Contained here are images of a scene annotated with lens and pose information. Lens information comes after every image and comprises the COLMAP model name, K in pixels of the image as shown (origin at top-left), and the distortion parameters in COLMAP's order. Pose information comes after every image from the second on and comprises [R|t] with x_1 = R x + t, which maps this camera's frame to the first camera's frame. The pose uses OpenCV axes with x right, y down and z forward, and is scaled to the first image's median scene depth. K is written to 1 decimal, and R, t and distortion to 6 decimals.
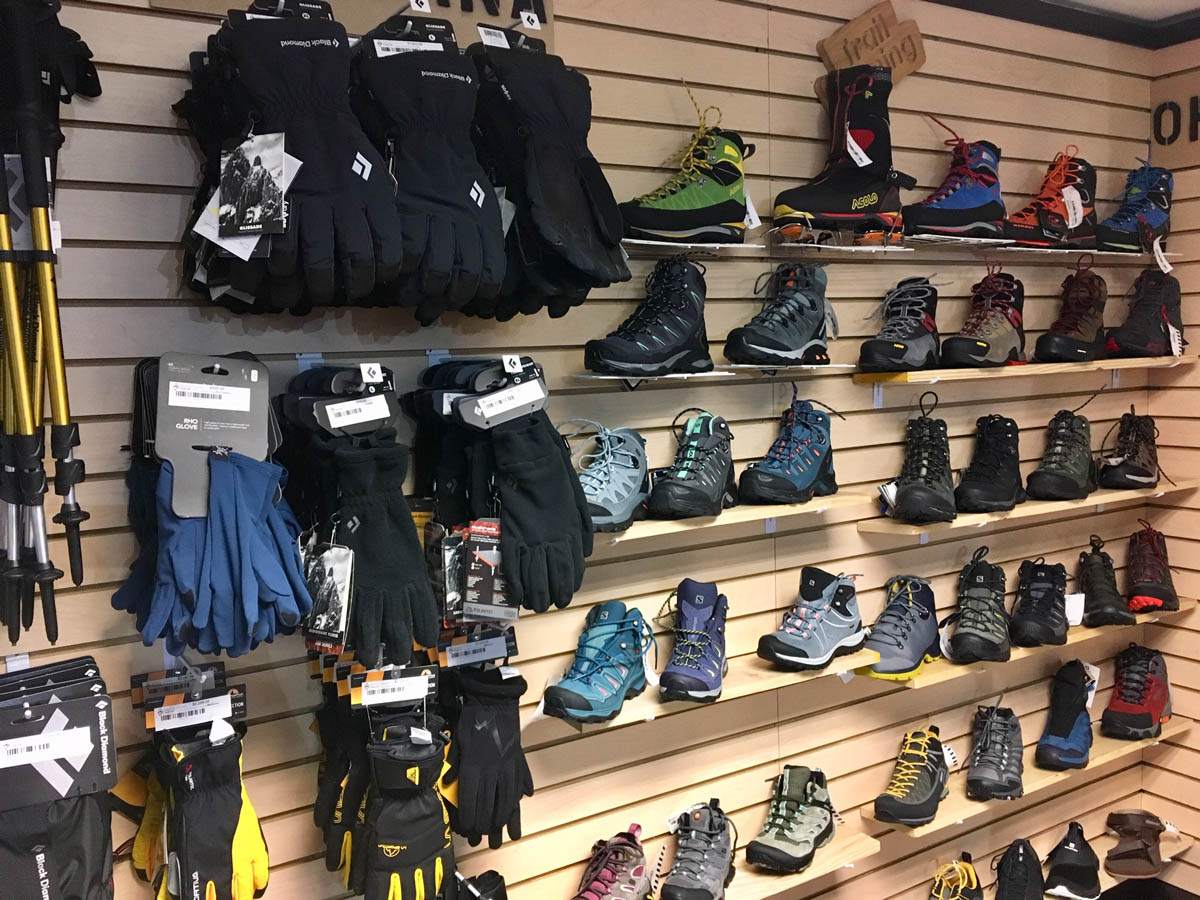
lens RADIAL K [[1033.1, 0, 600.9], [0, 1033.1, 450.0], [0, 0, 1]] dist [0.043636, -0.018461]
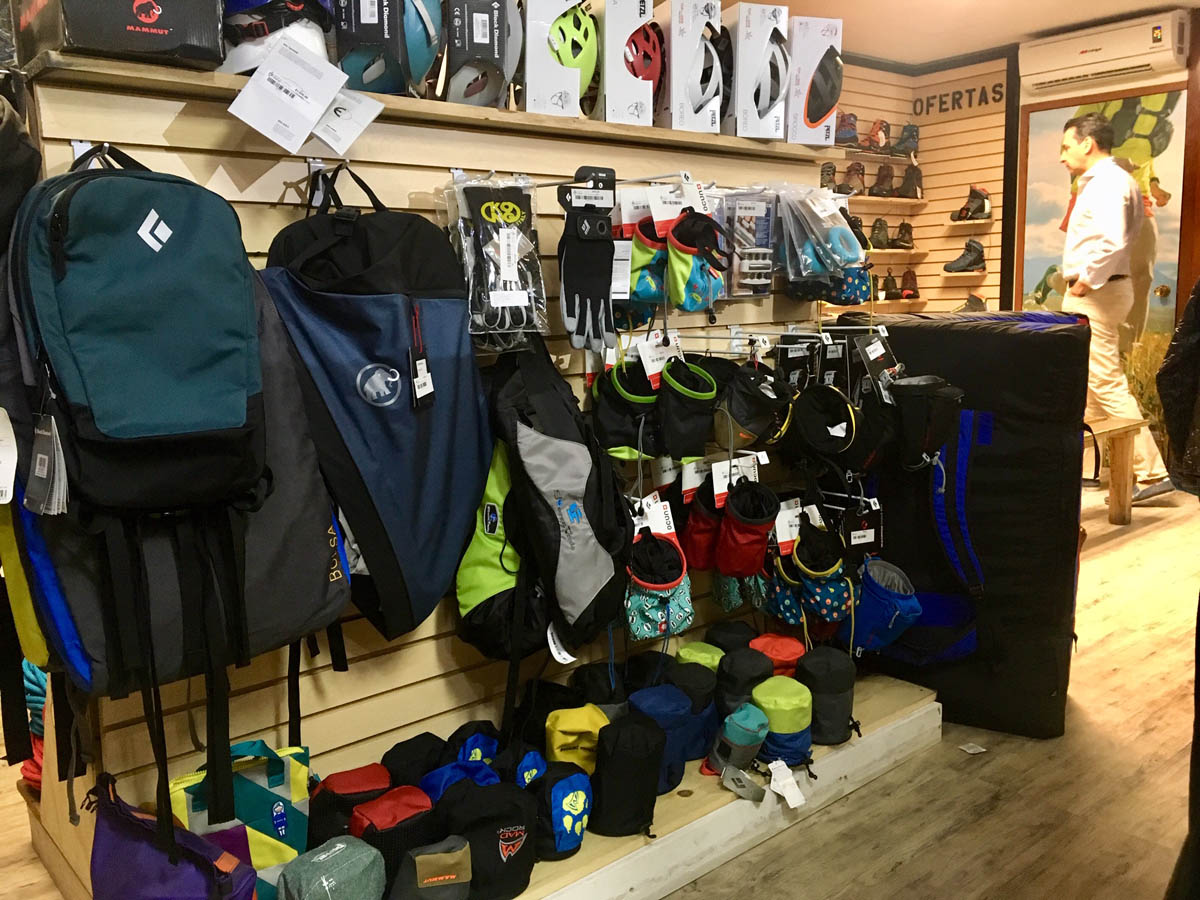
lens RADIAL K [[1033.1, 0, 597.6], [0, 1033.1, 449.0], [0, 0, 1]] dist [0.043636, -0.018461]
pose [[0.989330, -0.017898, 0.144588, -0.630340], [0.010798, 0.998704, 0.049742, 0.396002], [-0.145291, -0.047650, 0.988241, -1.477193]]
